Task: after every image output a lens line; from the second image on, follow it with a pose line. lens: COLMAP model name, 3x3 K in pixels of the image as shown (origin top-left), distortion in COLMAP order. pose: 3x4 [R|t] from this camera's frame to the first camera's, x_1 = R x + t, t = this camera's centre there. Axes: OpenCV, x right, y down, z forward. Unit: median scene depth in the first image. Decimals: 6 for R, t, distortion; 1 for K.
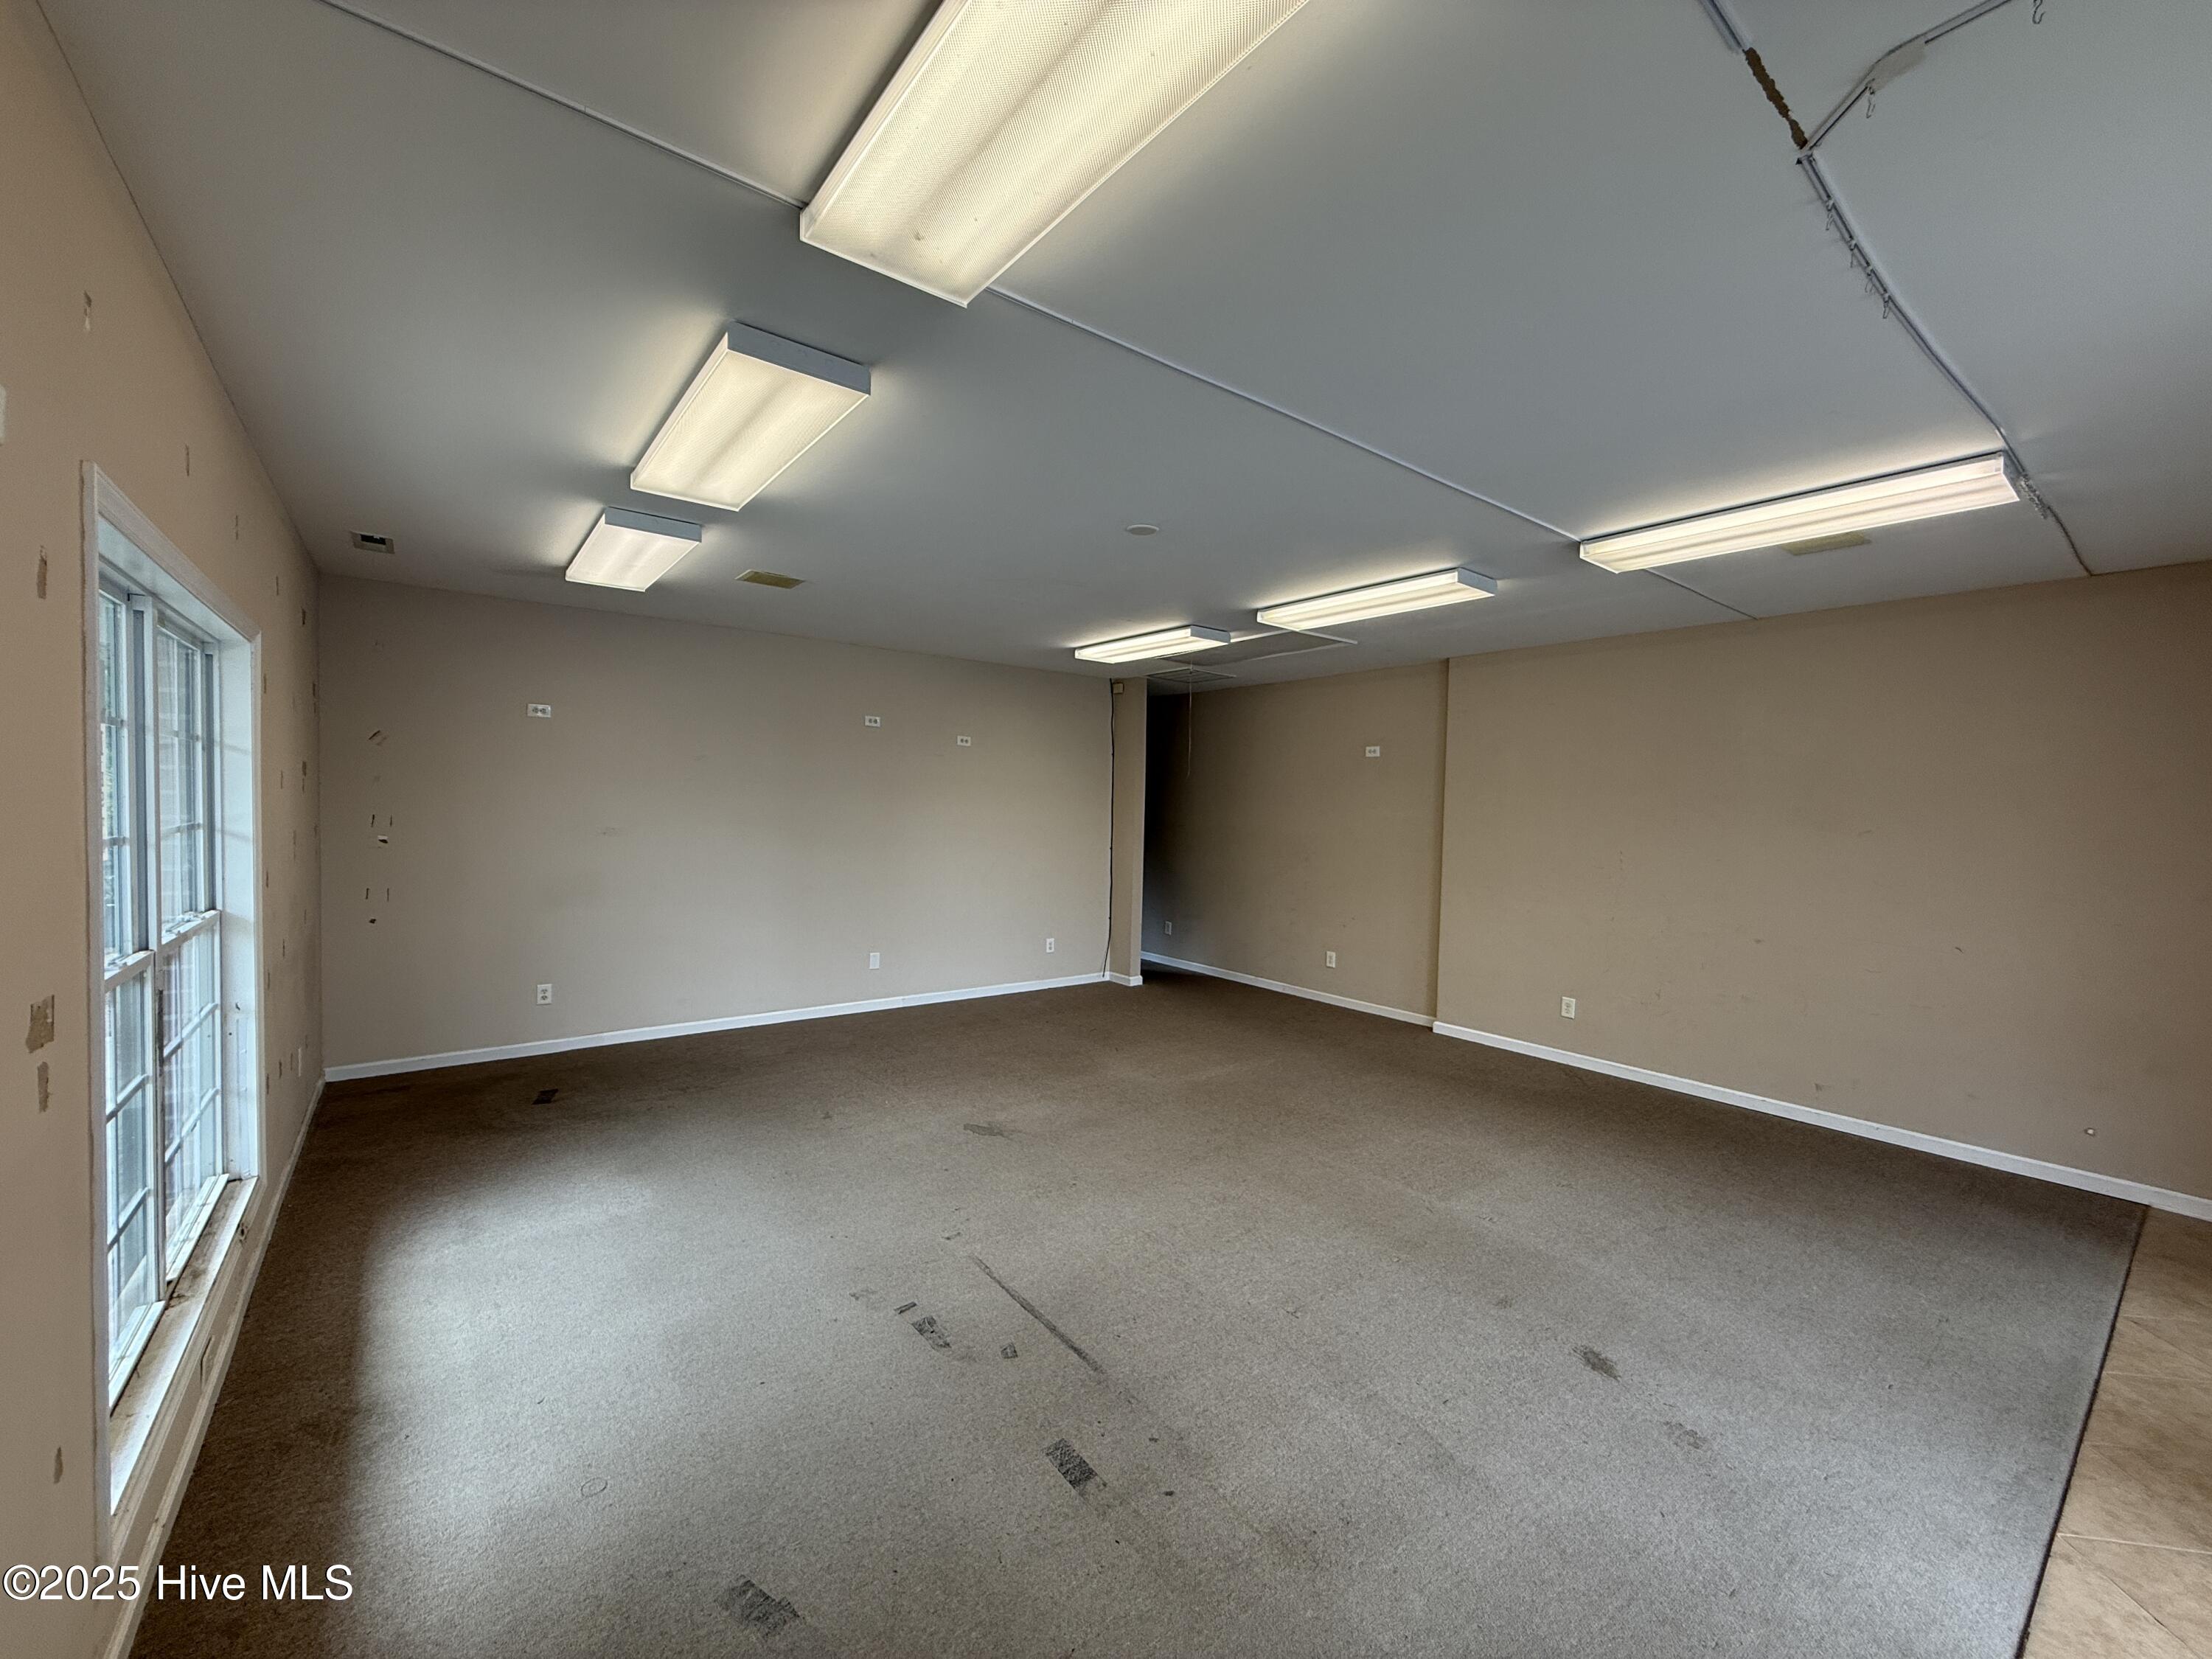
lens RADIAL K [[882.6, 0, 1106.0], [0, 882.6, 829.5], [0, 0, 1]] dist [0.002917, 0.000158]
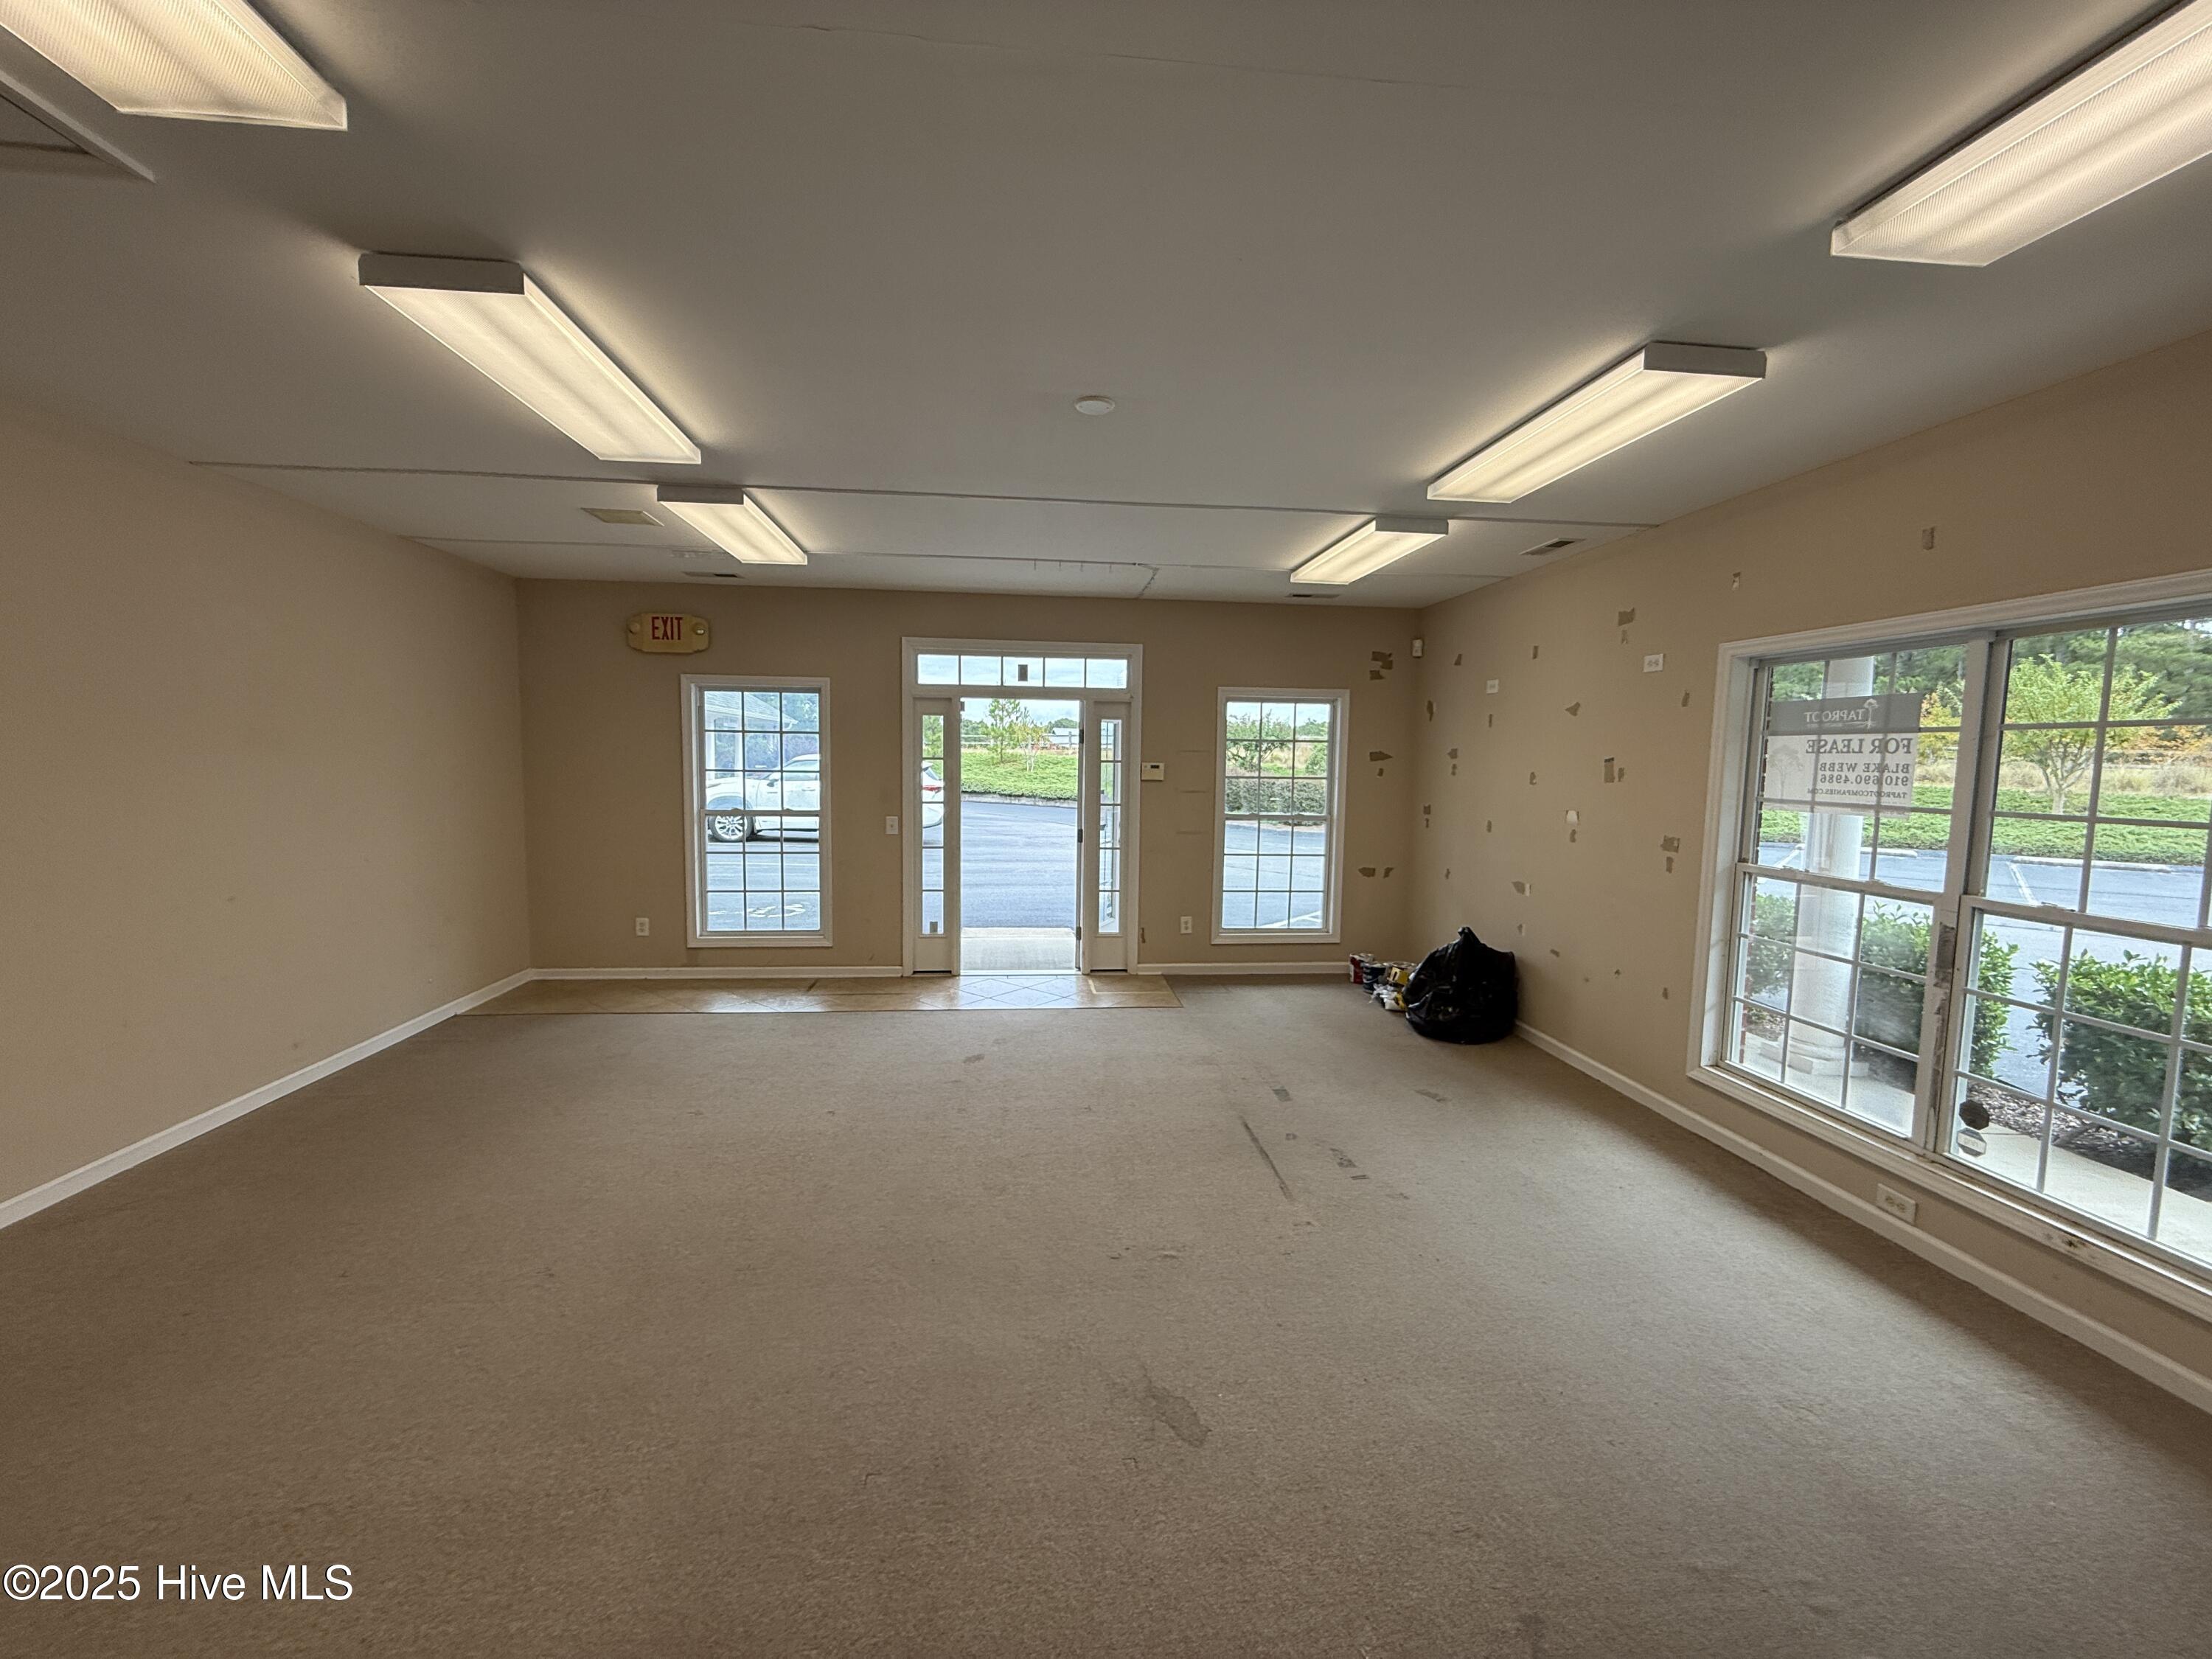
lens RADIAL K [[882.6, 0, 1106.0], [0, 882.6, 829.5], [0, 0, 1]] dist [0.002917, 0.000158]
pose [[-0.850906, -0.082277, 0.518835, -0.532773], [-0.020936, 0.992185, 0.123006, -0.077189], [-0.524901, 0.093804, -0.845978, 2.220149]]
